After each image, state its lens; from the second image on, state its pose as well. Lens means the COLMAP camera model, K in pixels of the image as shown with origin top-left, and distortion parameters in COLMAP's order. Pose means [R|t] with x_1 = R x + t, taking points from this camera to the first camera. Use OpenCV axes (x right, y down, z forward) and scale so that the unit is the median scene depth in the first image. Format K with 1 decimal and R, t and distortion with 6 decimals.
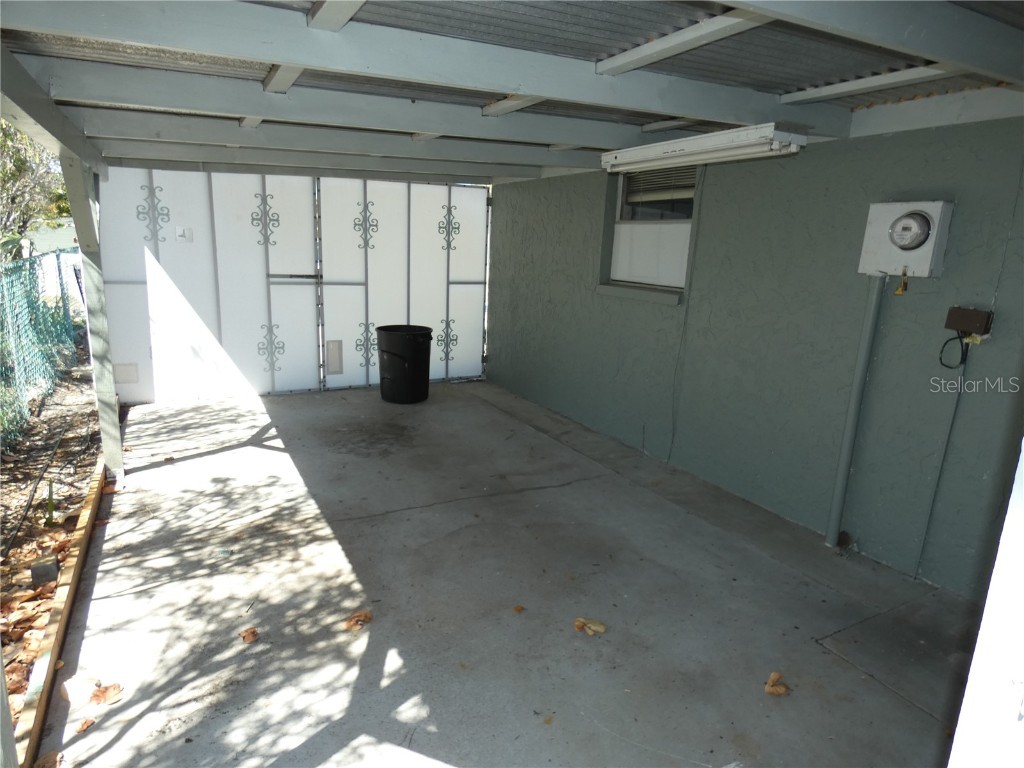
lens RADIAL K [[620.9, 0, 515.6], [0, 620.9, 387.8], [0, 0, 1]] dist [-0.005574, 0.008012]
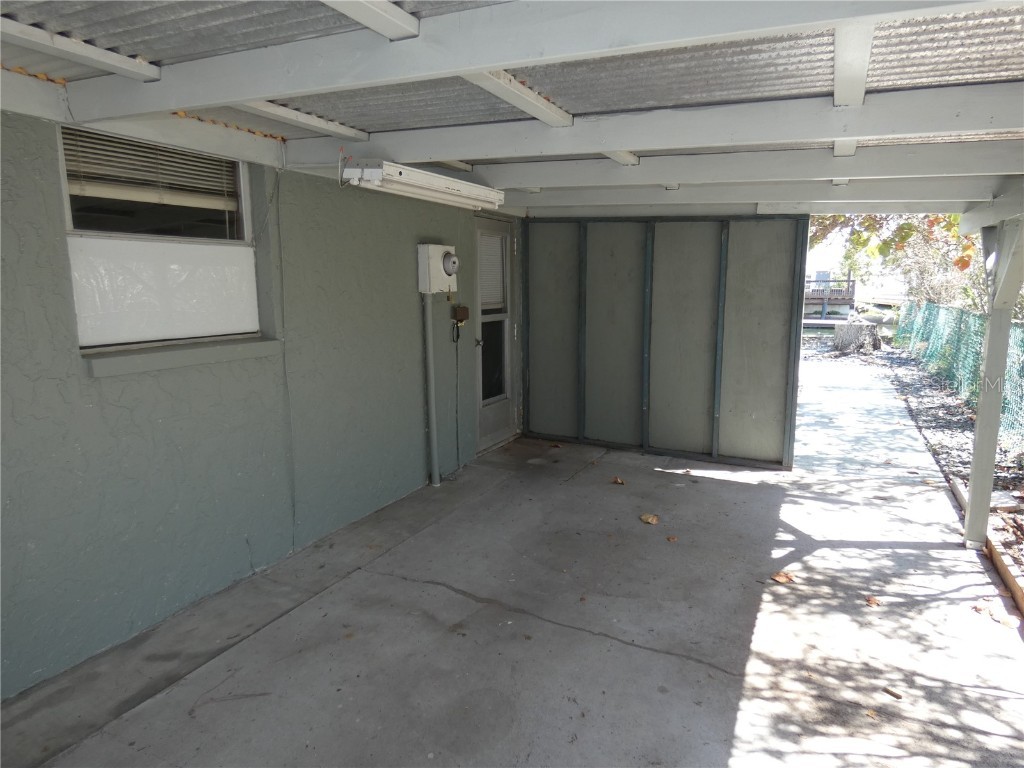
lens RADIAL K [[620.9, 0, 517.6], [0, 620.9, 382.3], [0, 0, 1]] dist [-0.005574, 0.008012]
pose [[-0.575132, -0.170852, 0.800021, -0.764715], [0.160862, 0.935235, 0.315371, -0.423514], [-0.802089, 0.310073, -0.510400, 1.684164]]
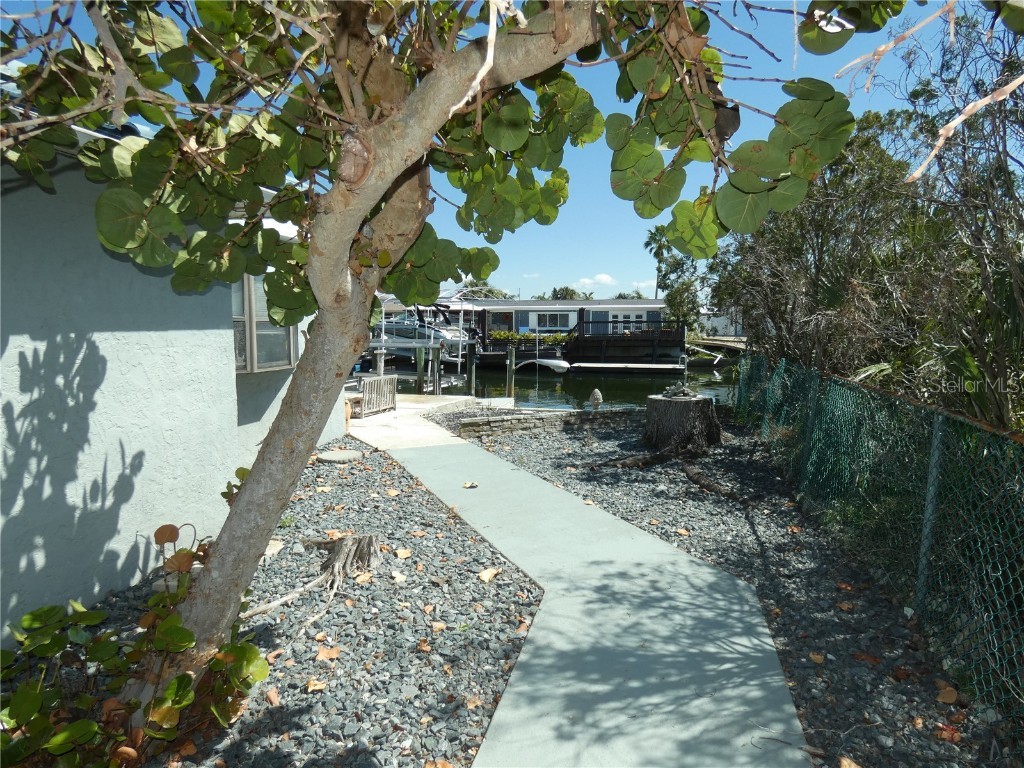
lens RADIAL K [[620.9, 0, 510.9], [0, 620.9, 383.6], [0, 0, 1]] dist [-0.005574, 0.008012]
pose [[-0.737175, -0.116982, 0.665498, -0.311207], [0.111837, 0.950192, 0.290908, -0.196957], [-0.666382, 0.288877, -0.687375, 0.757038]]
